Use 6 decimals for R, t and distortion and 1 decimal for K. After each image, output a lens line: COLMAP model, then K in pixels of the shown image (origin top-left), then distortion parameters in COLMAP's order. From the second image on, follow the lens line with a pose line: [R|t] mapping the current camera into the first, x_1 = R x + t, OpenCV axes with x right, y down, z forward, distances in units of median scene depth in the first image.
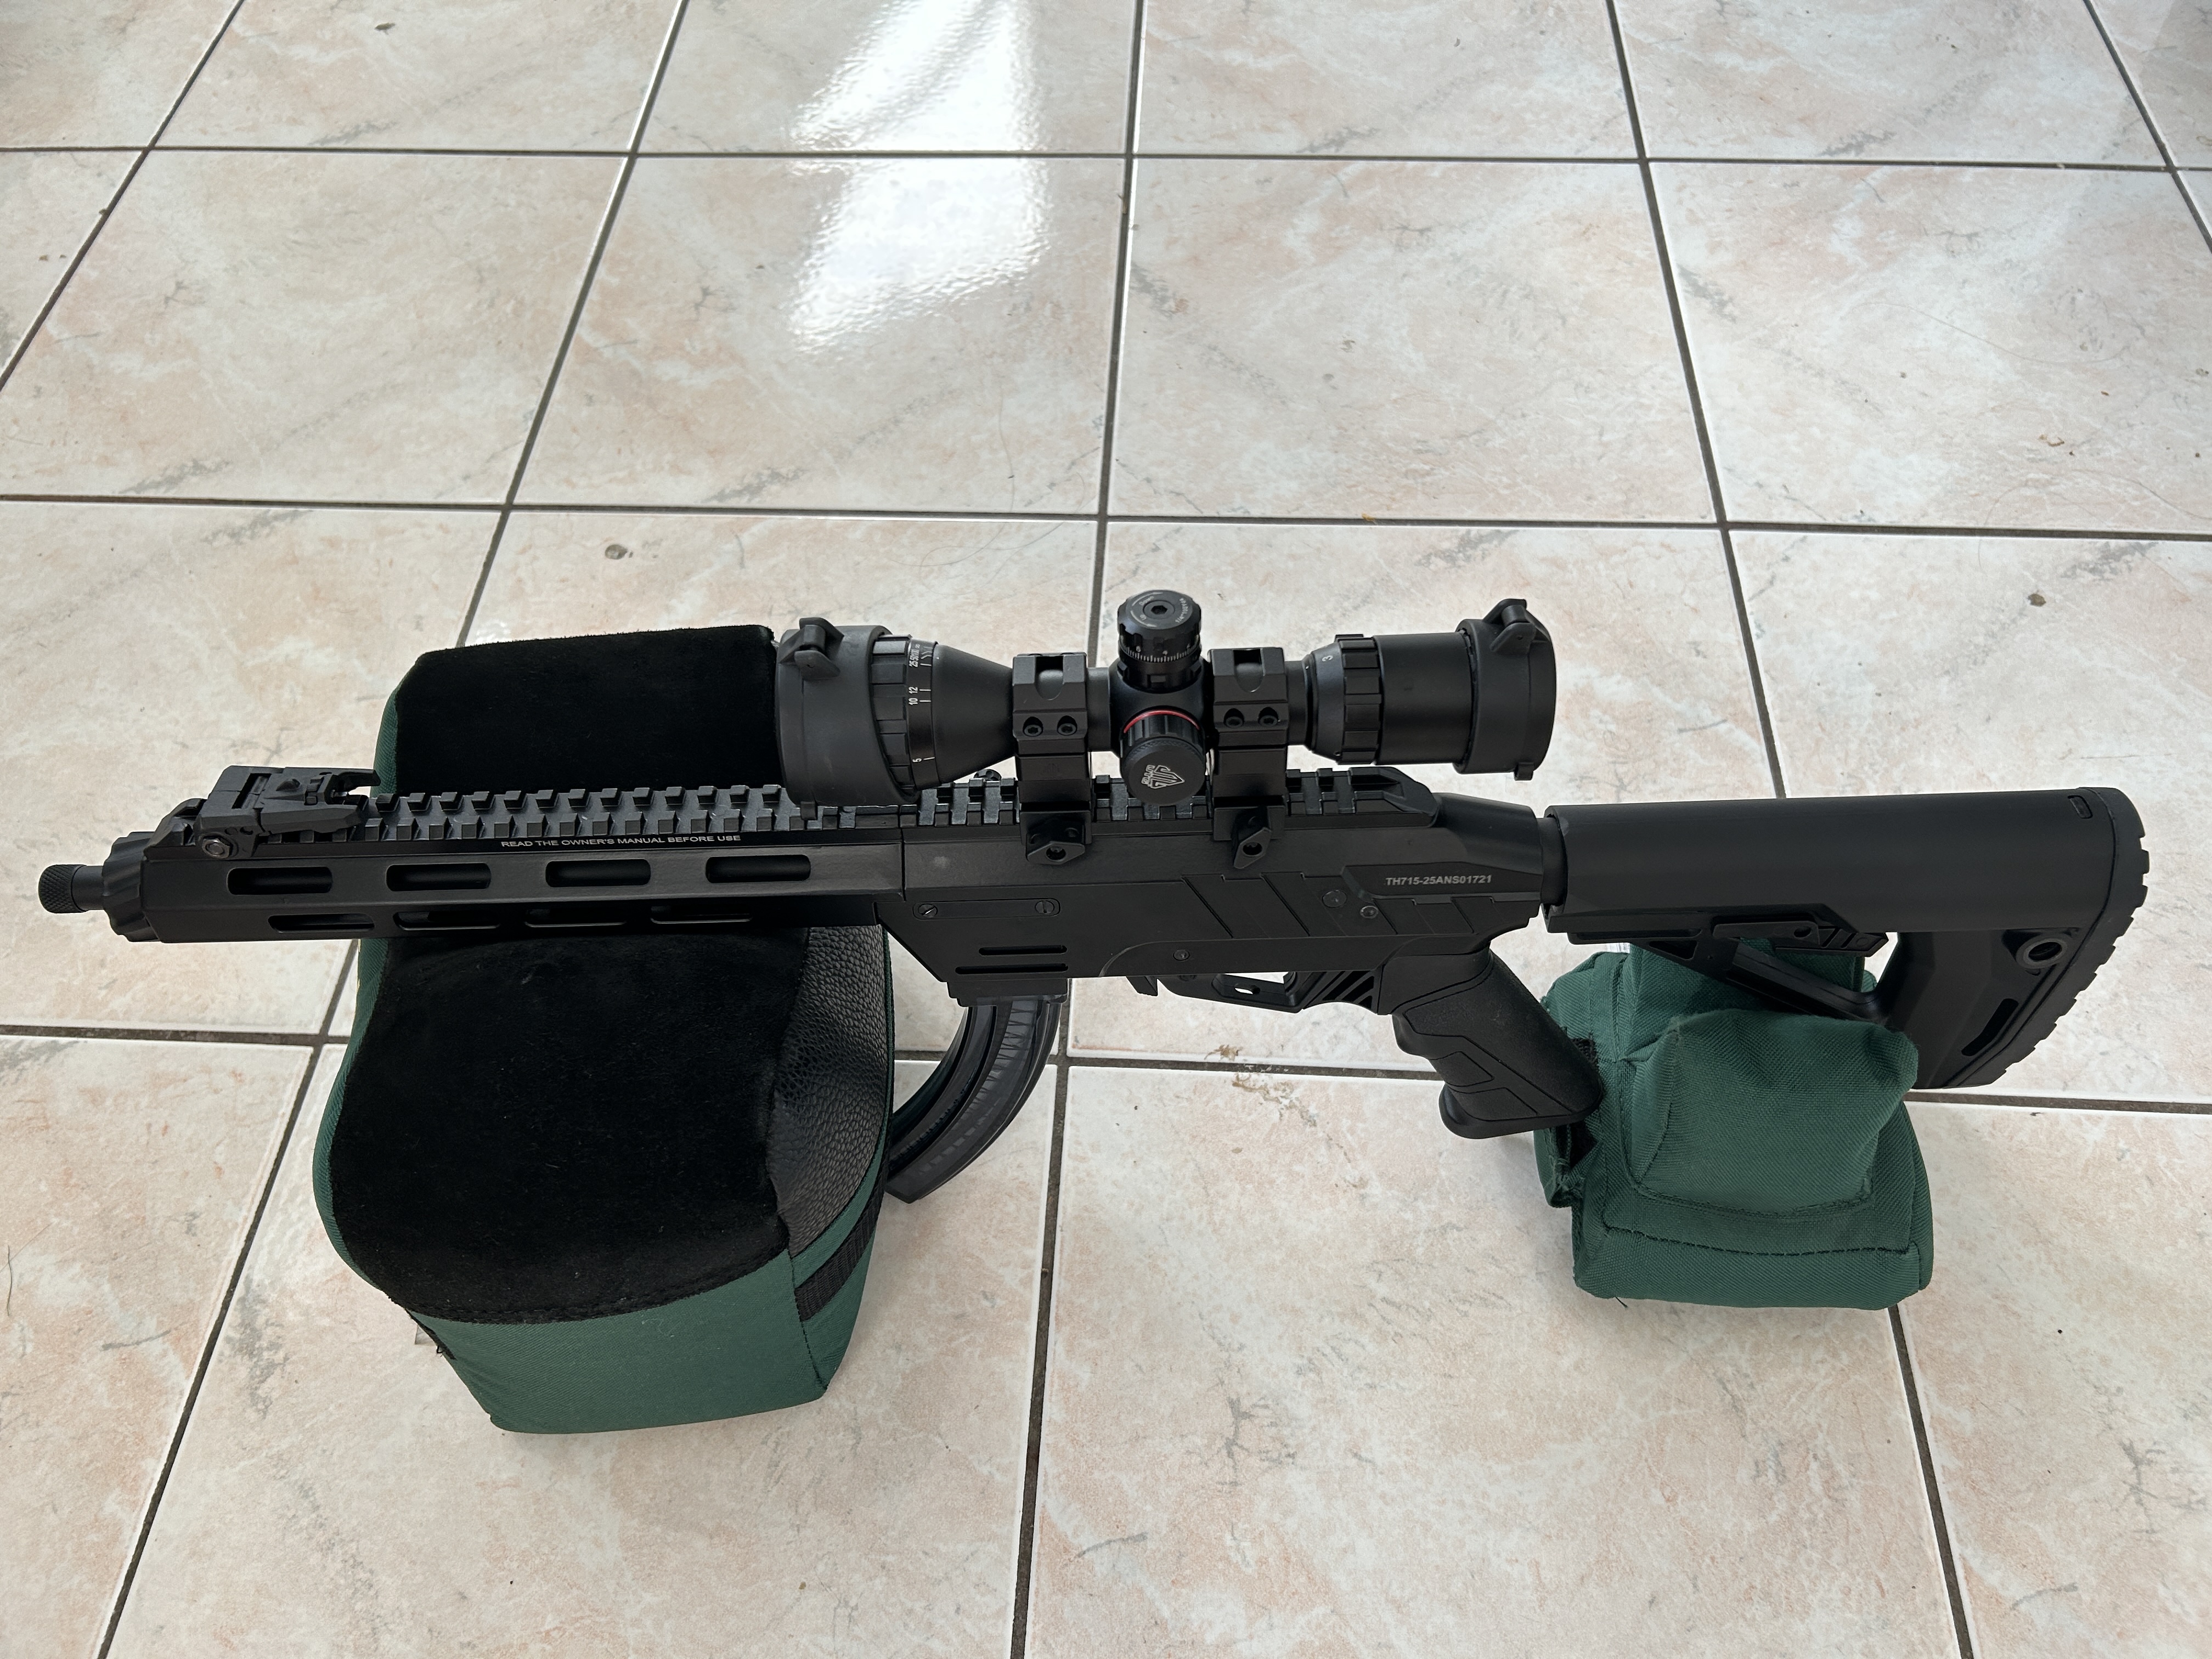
lens RADIAL K [[1676.7, 0, 1096.6], [0, 1676.7, 832.8], [0, 0, 1]] dist [0.030207, -0.038568]
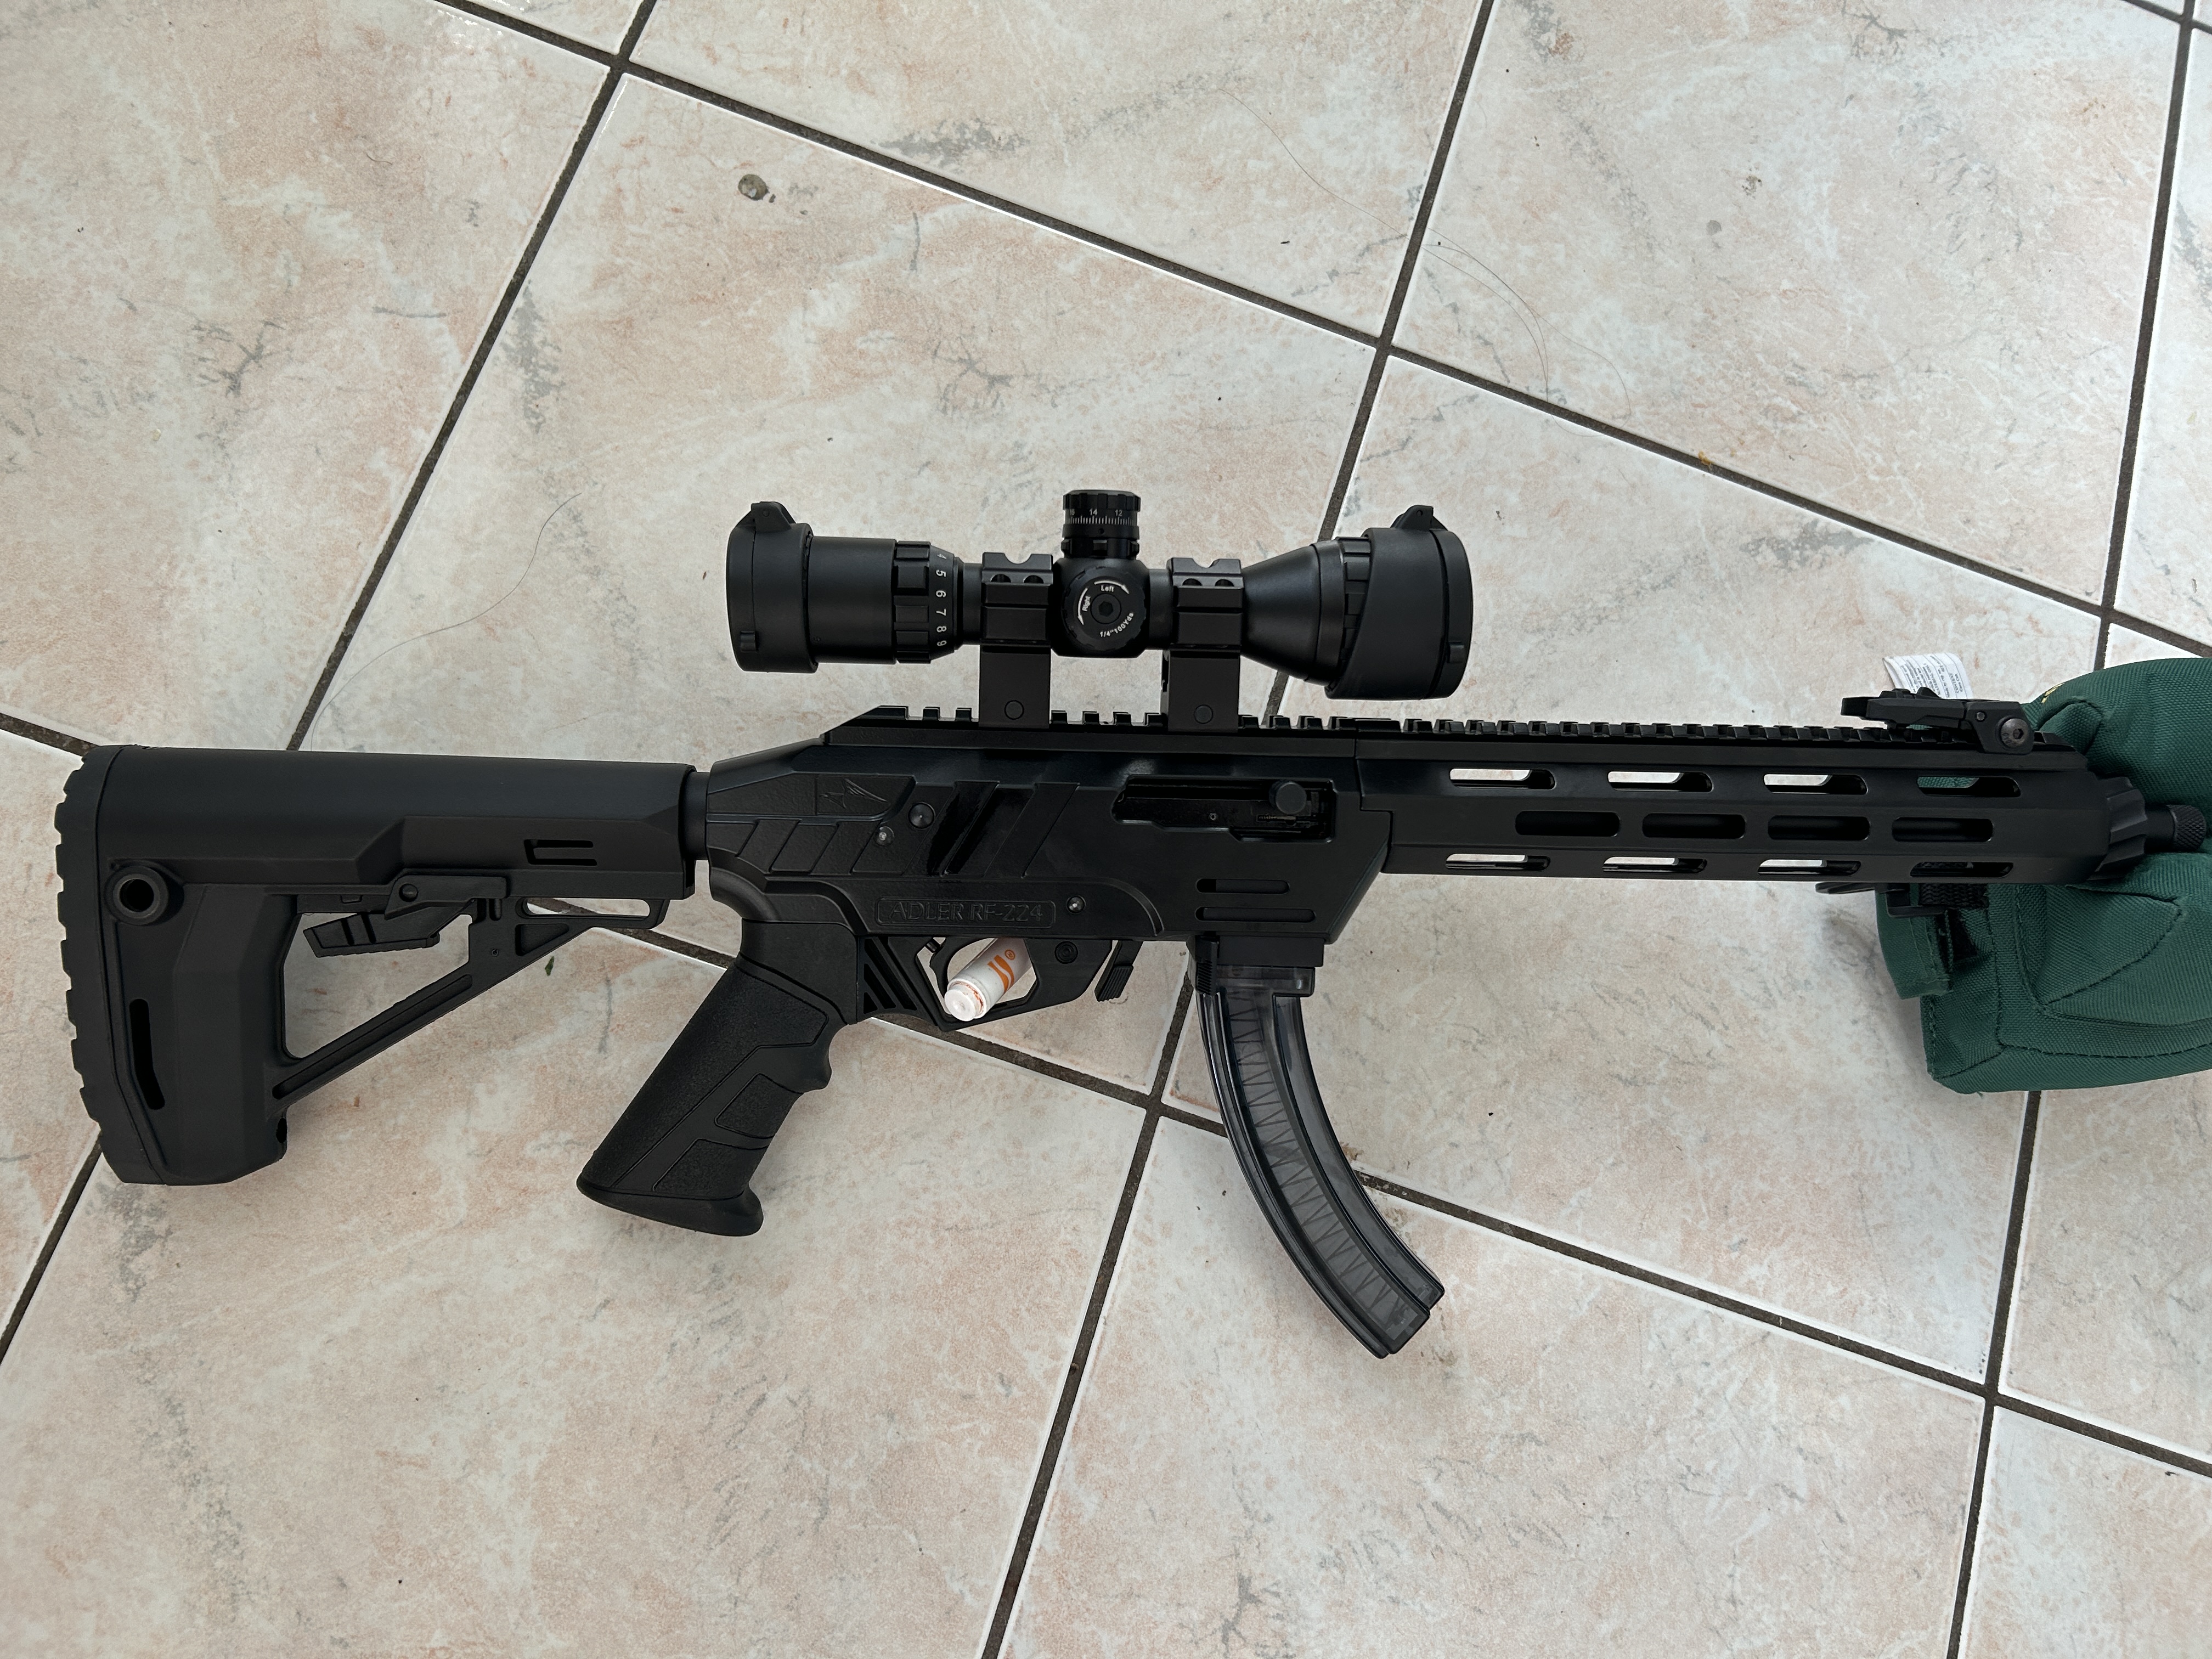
lens RADIAL K [[1676.7, 0, 1096.6], [0, 1676.7, 832.8], [0, 0, 1]] dist [0.030207, -0.038568]
pose [[0.952288, 0.285415, 0.108104, -0.191342], [-0.305100, 0.899424, 0.312971, -0.257301], [-0.007905, -0.331020, 0.943590, 0.279469]]
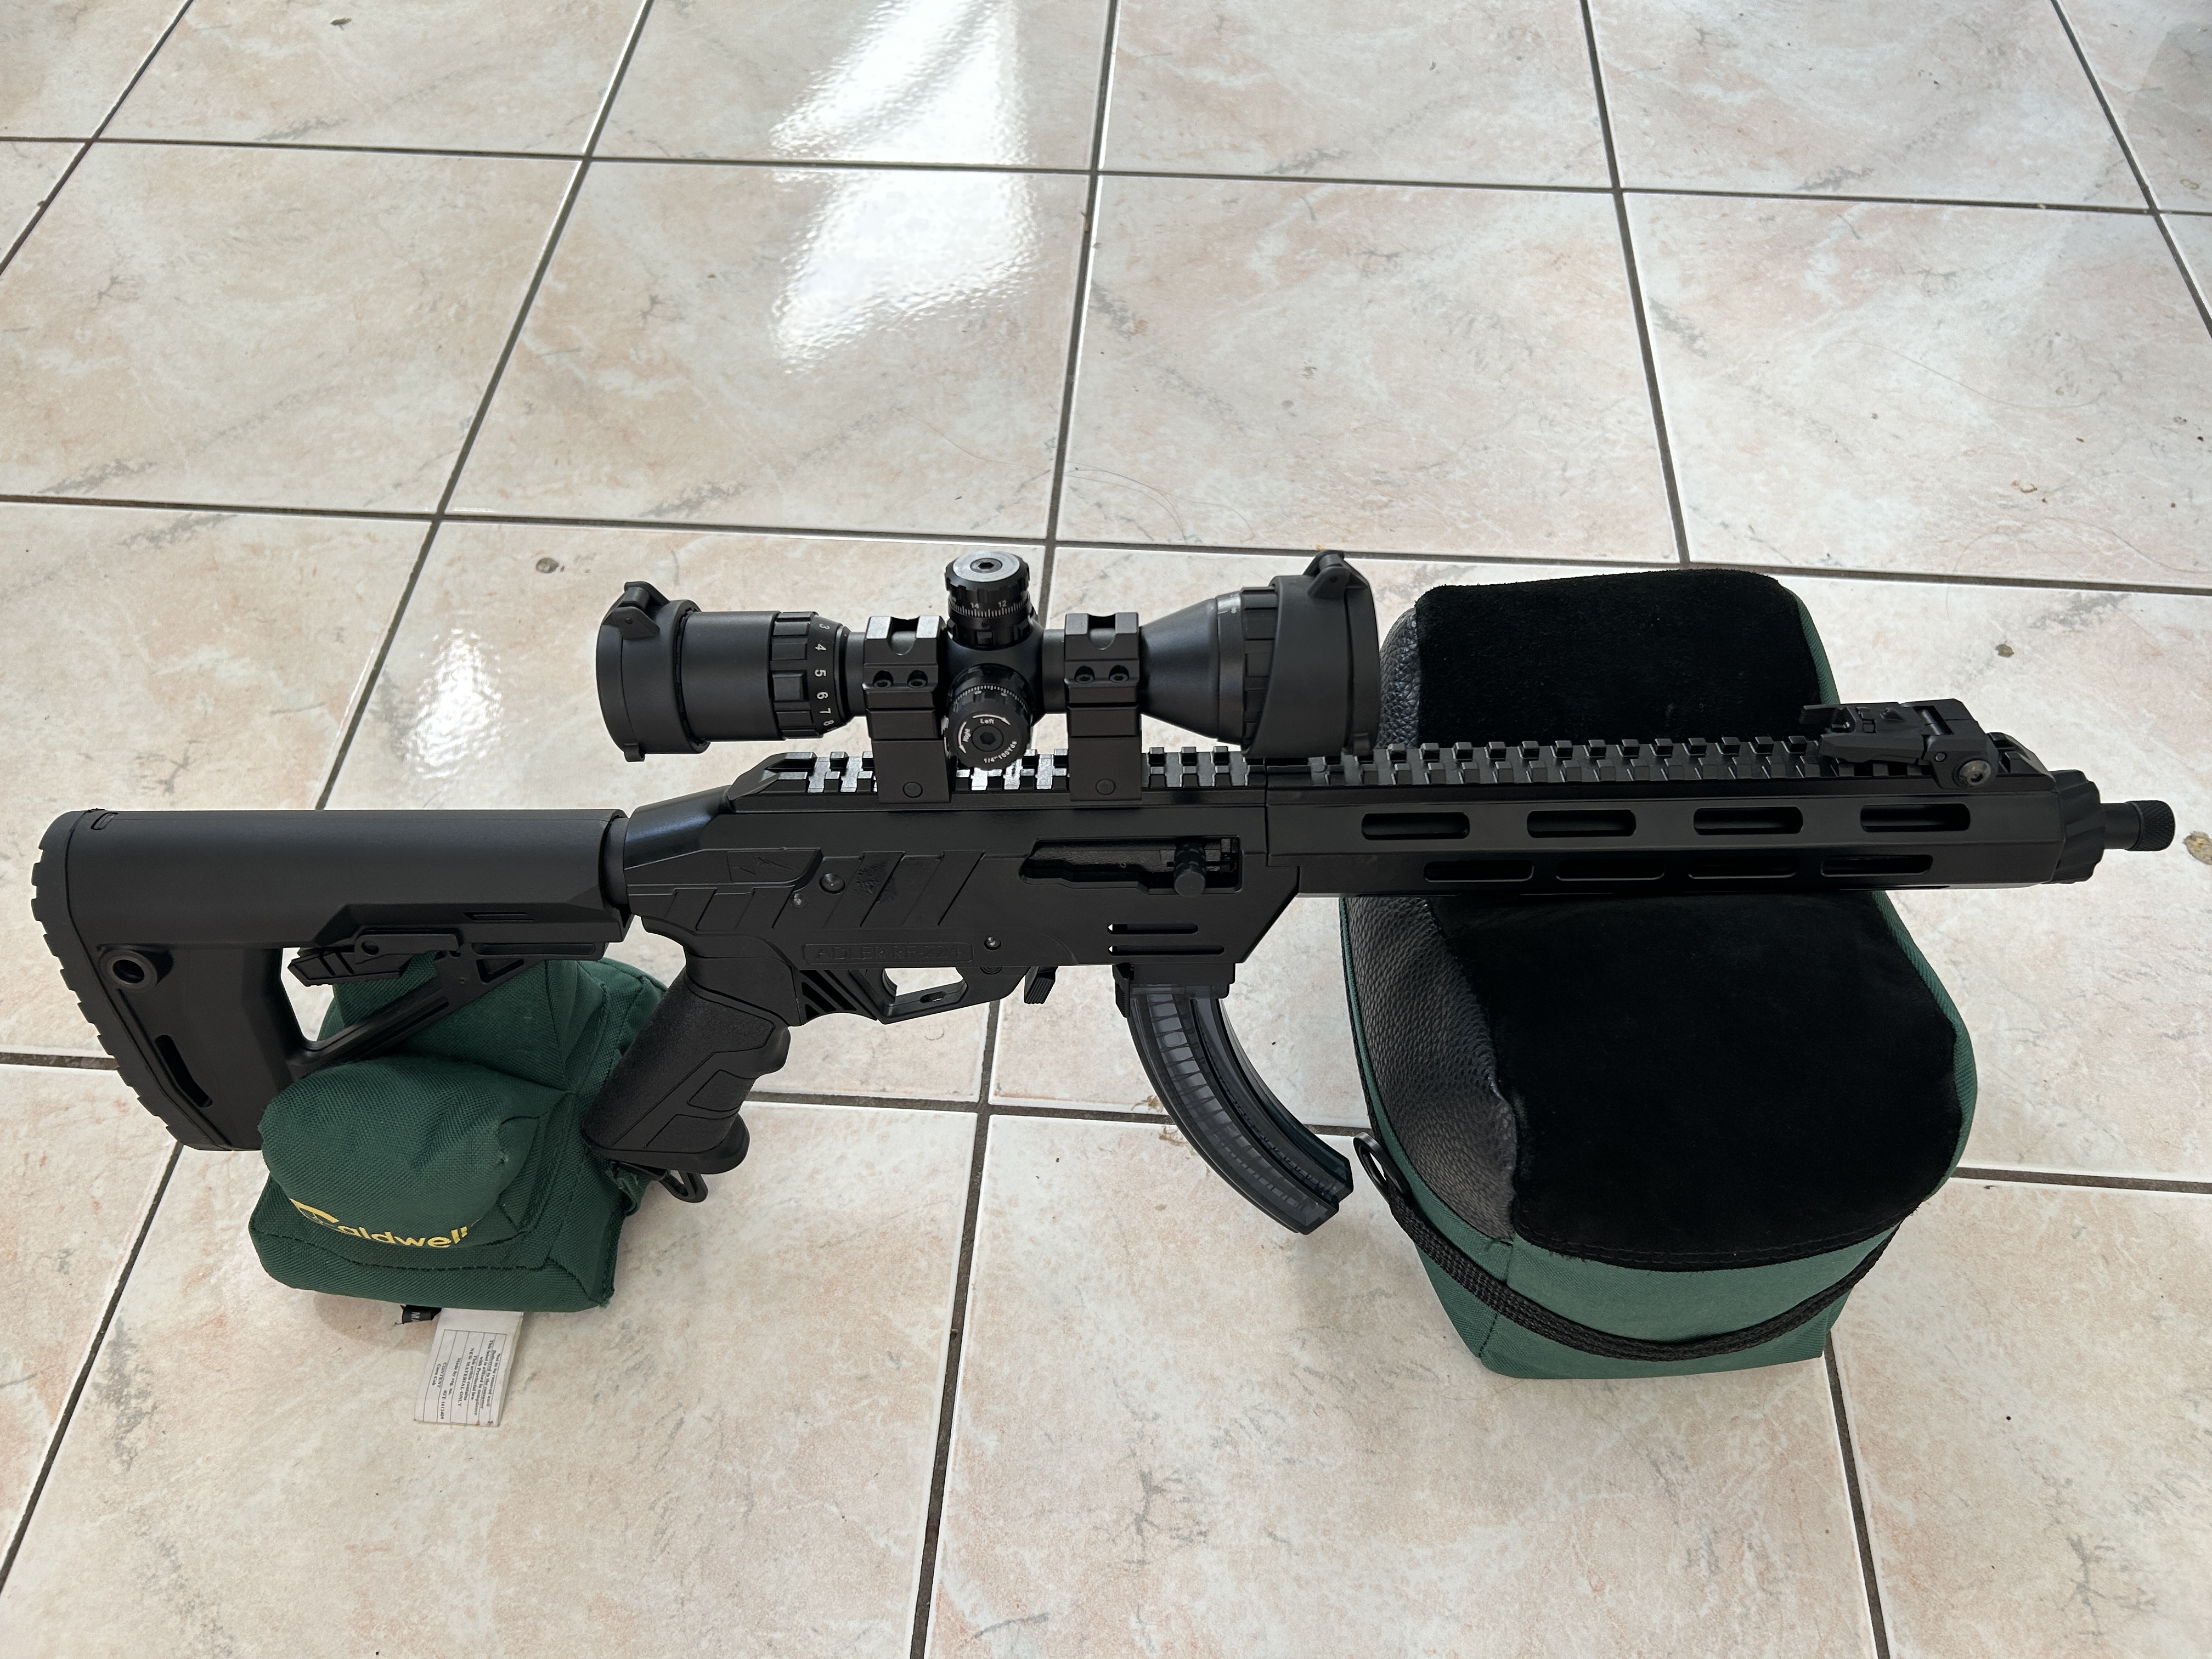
lens RADIAL K [[1676.7, 0, 1096.6], [0, 1676.7, 832.8], [0, 0, 1]] dist [0.030207, -0.038568]
pose [[0.999723, 0.022517, 0.006881, 0.037189], [-0.022459, 0.999713, -0.008338, -0.016629], [-0.007067, 0.008181, 0.999942, 0.040081]]
